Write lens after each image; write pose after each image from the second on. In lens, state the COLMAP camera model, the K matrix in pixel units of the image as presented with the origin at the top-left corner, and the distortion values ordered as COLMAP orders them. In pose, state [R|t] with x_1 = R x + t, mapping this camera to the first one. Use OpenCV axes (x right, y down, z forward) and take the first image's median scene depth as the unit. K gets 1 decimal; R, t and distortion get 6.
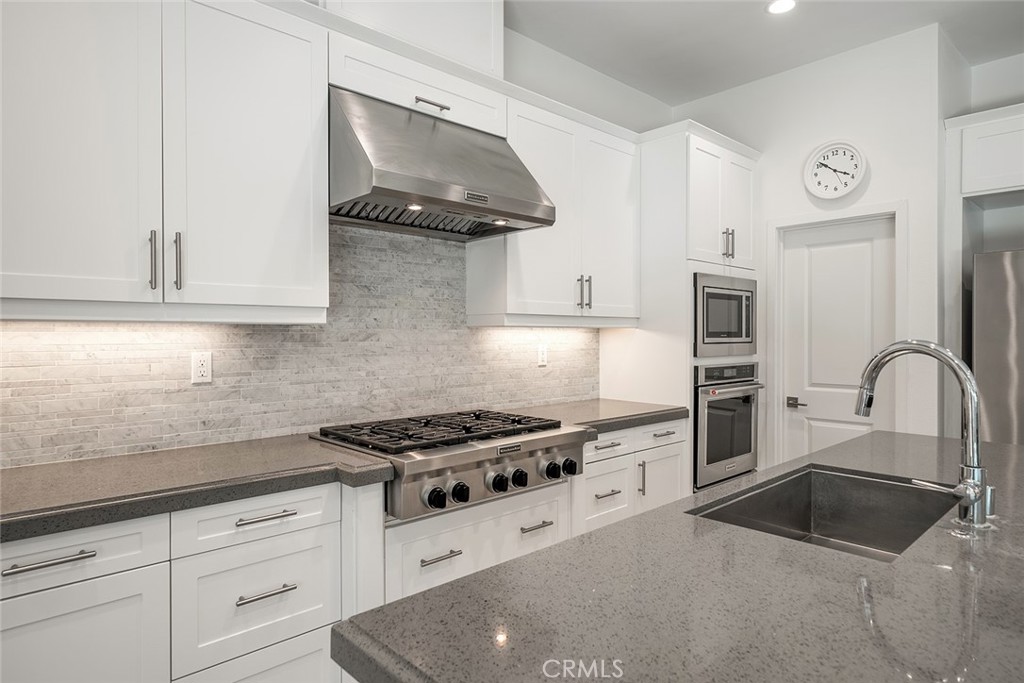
lens RADIAL K [[584.7, 0, 509.9], [0, 584.7, 343.5], [0, 0, 1]] dist [-0.001264, -0.000249]
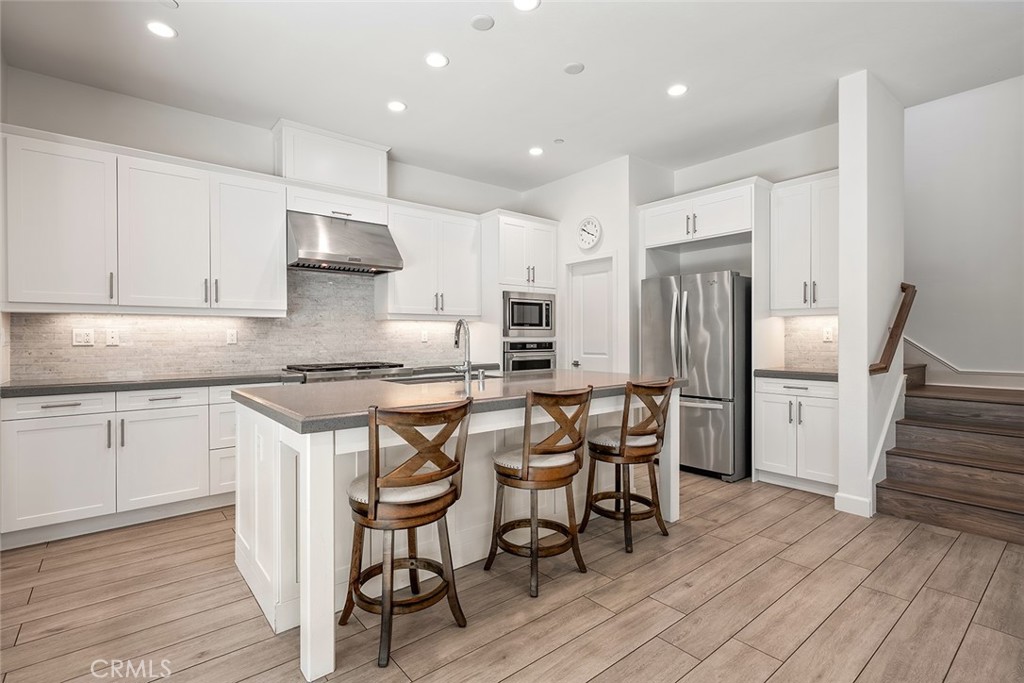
lens RADIAL K [[481.0, 0, 515.0], [0, 481.0, 342.6], [0, 0, 1]] dist [-0.004188, 0.002273]
pose [[0.998035, -0.001718, -0.062636, 0.514390], [0.001626, 0.999998, -0.001515, 0.051357], [0.062638, 0.001410, 0.998035, -0.594205]]
